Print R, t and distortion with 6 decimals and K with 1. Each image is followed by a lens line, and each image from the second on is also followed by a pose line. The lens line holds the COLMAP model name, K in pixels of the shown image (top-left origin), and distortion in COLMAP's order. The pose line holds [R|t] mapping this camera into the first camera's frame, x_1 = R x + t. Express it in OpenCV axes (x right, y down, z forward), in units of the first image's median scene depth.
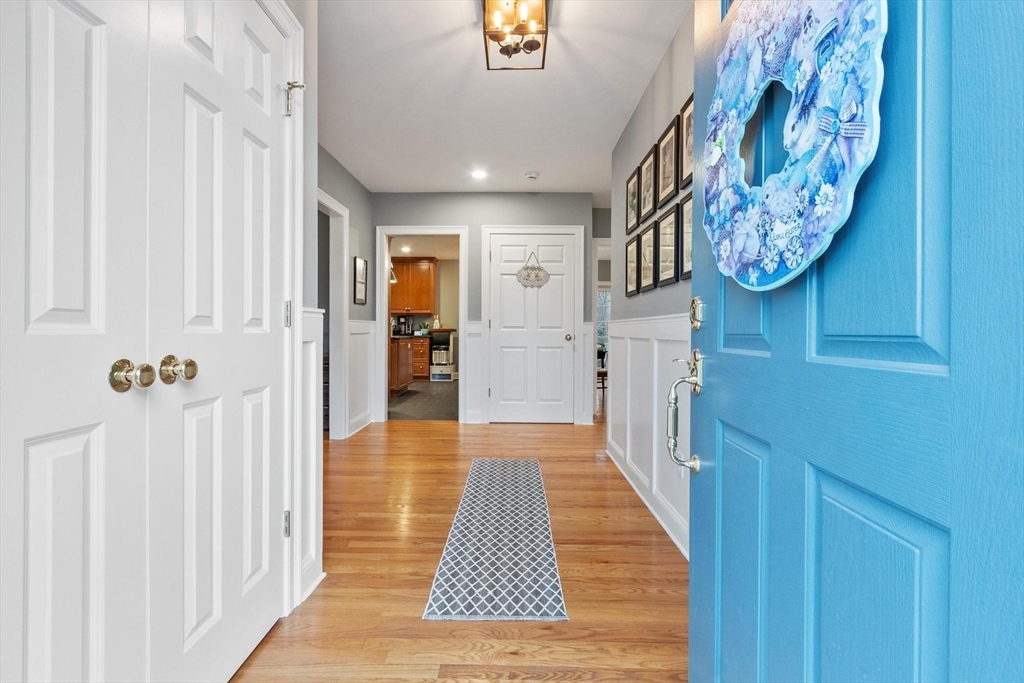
lens RADIAL K [[450.4, 0, 505.7], [0, 450.4, 342.9], [0, 0, 1]] dist [0.001835, 0.000411]
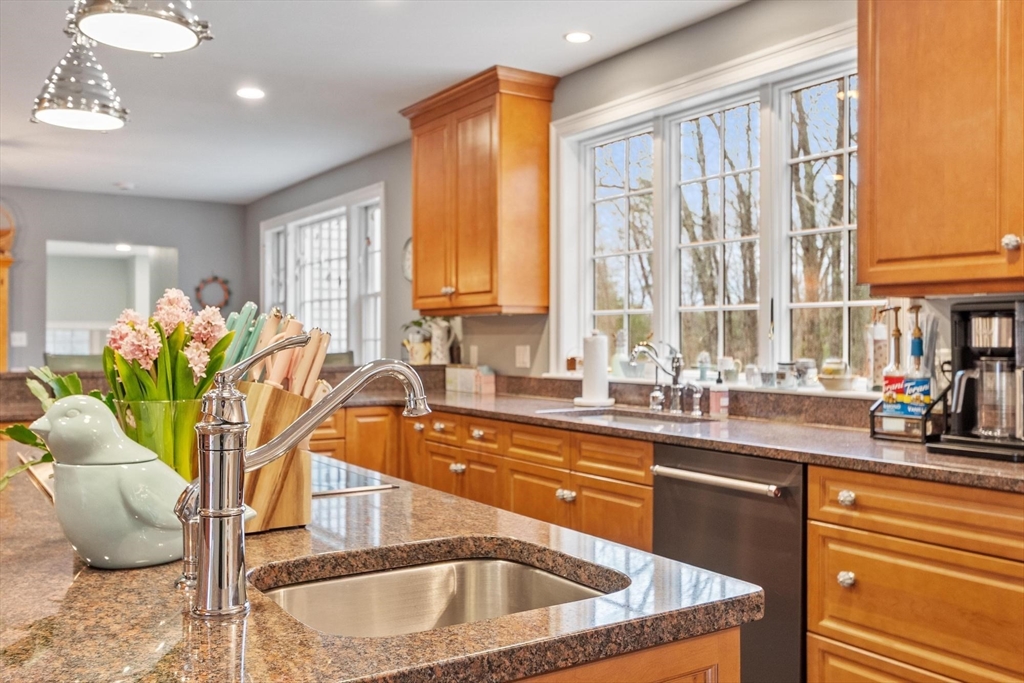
lens RADIAL K [[896.7, 0, 508.6], [0, 896.7, 334.0], [0, 0, 1]] dist [0.007468, -0.002799]
pose [[0.564677, -0.006464, -0.825286, -0.093179], [-0.004411, 0.999931, -0.010850, -0.046766], [0.825300, 0.009767, 0.564610, 0.739959]]
